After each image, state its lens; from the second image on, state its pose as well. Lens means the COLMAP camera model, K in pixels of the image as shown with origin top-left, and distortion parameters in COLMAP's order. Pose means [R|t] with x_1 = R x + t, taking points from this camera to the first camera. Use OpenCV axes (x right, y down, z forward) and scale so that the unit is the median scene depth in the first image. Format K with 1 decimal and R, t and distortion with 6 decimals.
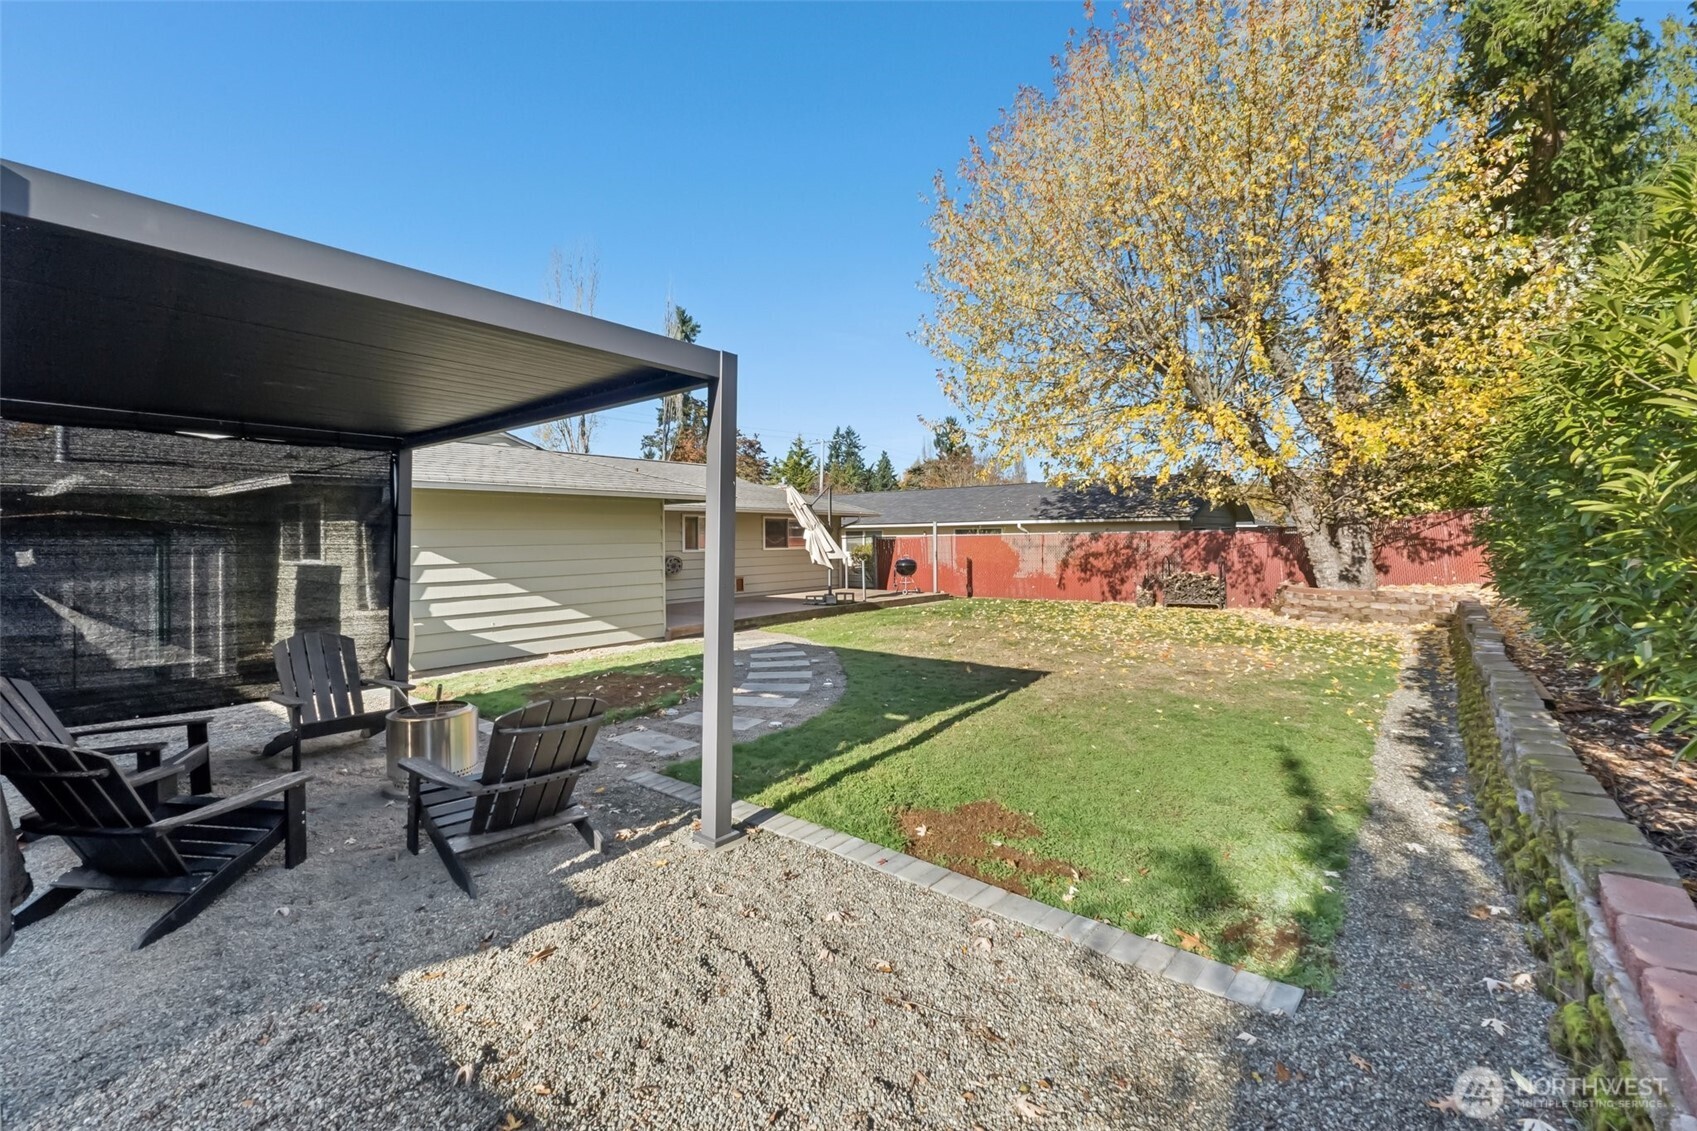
lens RADIAL K [[718.6, 0, 845.5], [0, 718.6, 560.2], [0, 0, 1]] dist [-0.000949, -0.000068]
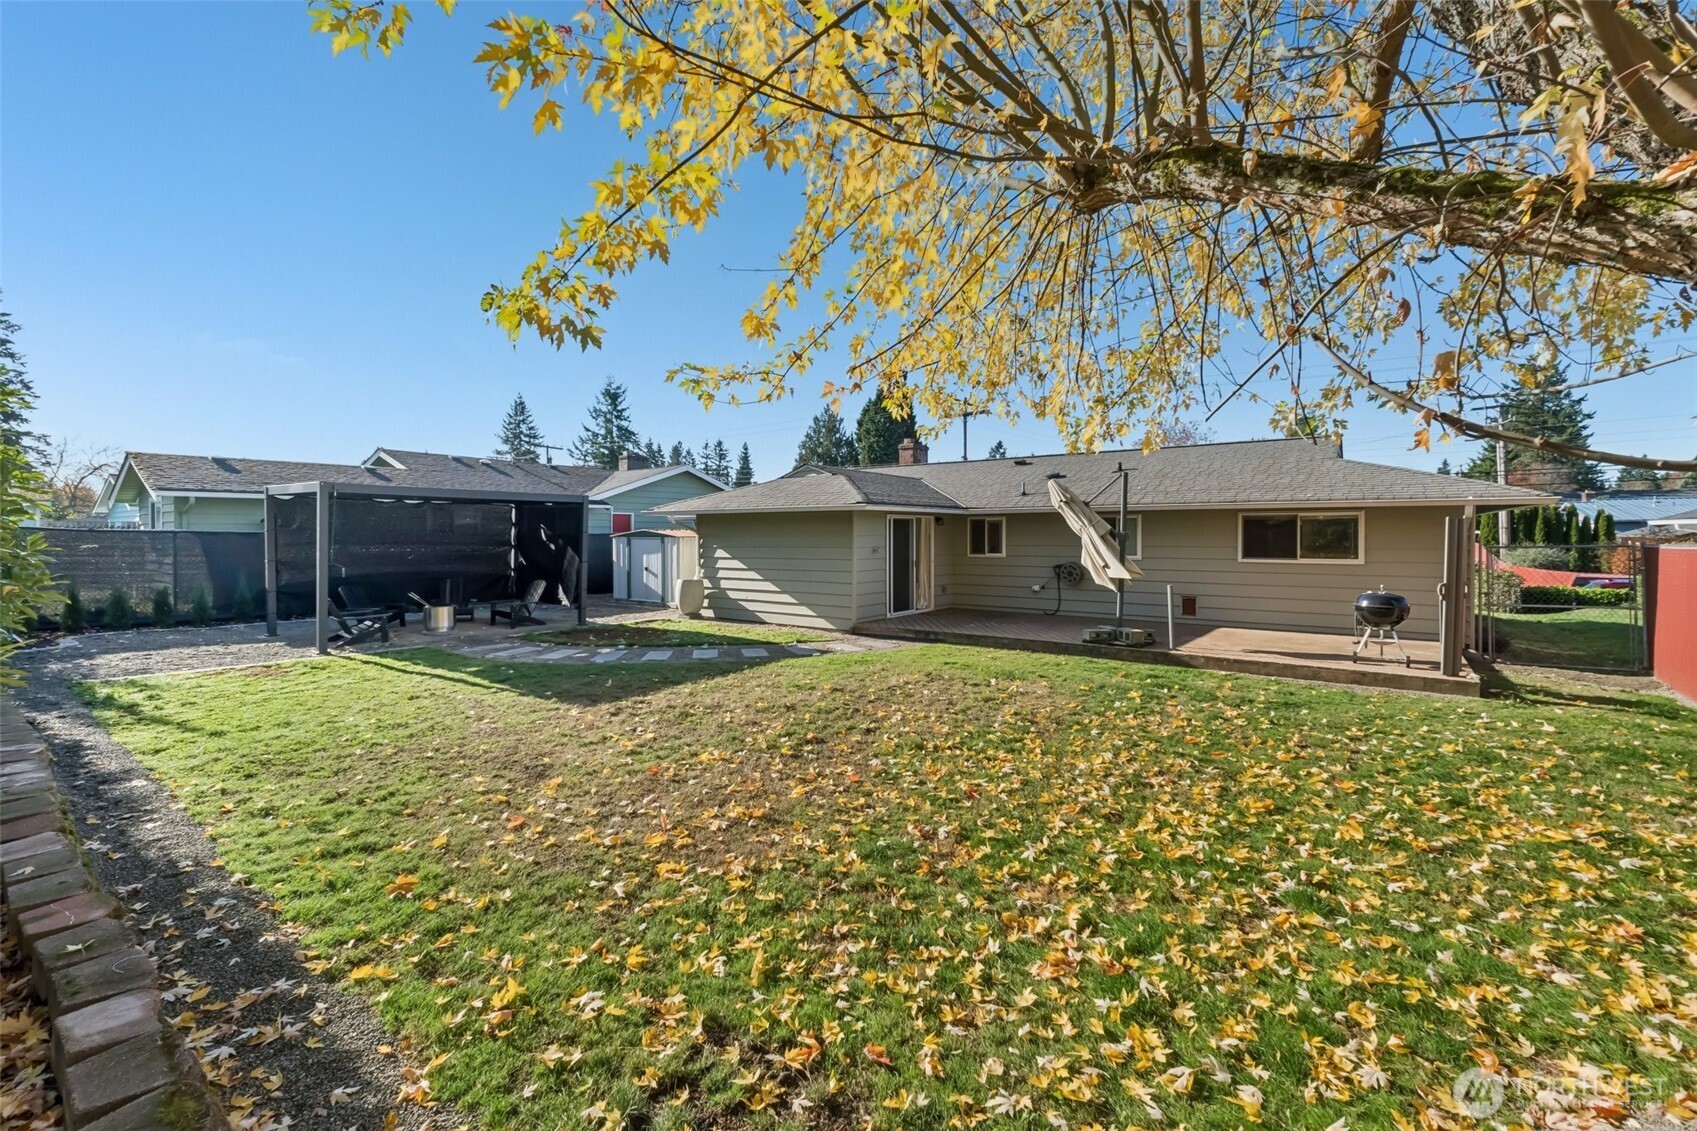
lens RADIAL K [[718.6, 0, 845.5], [0, 718.6, 560.2], [0, 0, 1]] dist [-0.000949, -0.000068]
pose [[-0.025176, 0.044002, -0.998714, 1.088523], [-0.029515, 0.998563, 0.044739, -0.069495], [0.999247, 0.030604, -0.023841, 1.271200]]
